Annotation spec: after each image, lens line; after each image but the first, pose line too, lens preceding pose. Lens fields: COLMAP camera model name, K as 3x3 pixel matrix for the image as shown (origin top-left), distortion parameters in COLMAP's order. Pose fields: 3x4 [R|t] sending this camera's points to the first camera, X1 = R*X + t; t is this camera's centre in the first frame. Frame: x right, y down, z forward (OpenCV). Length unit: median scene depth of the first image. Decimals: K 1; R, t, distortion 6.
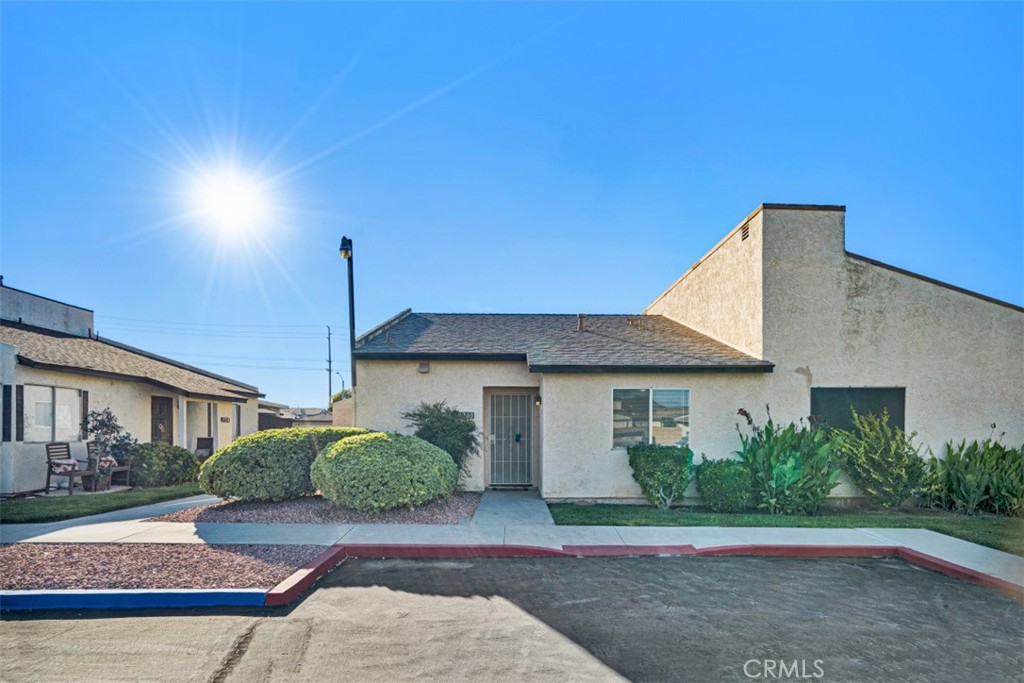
lens RADIAL K [[560.2, 0, 509.6], [0, 560.2, 331.8], [0, 0, 1]] dist [-0.043745, 0.051400]
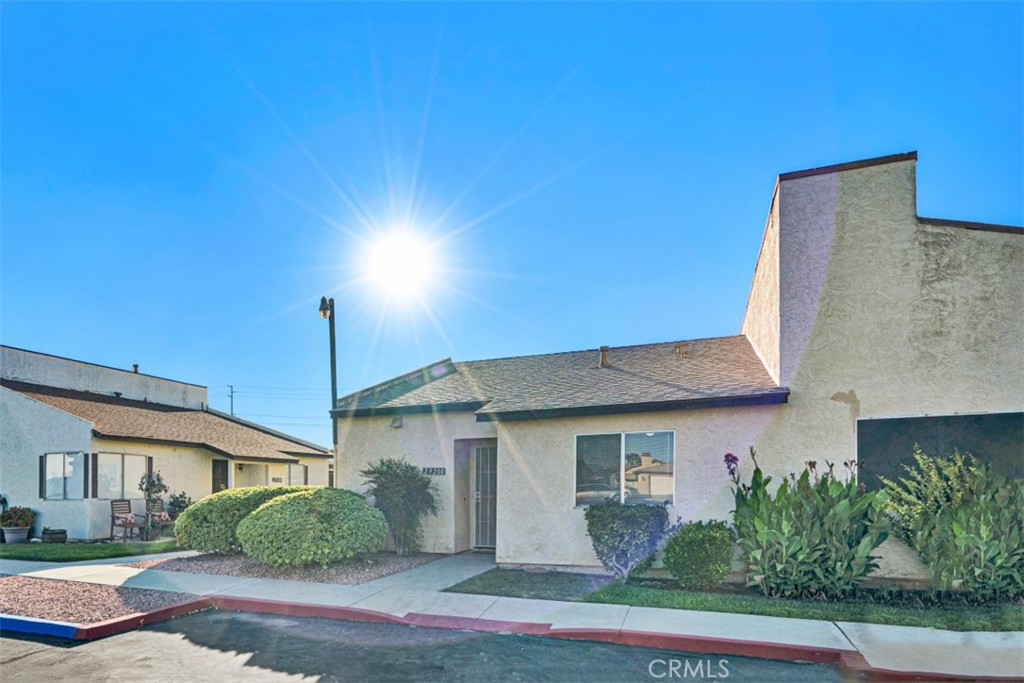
lens RADIAL K [[618.0, 0, 432.4], [0, 618.0, 371.2], [0, 0, 1]] dist [-0.056538, 0.047340]
pose [[0.903886, -0.089479, -0.418311, 0.381532], [0.084029, 0.995966, -0.031473, 0.017612], [0.419440, -0.006702, 0.907758, 0.074651]]
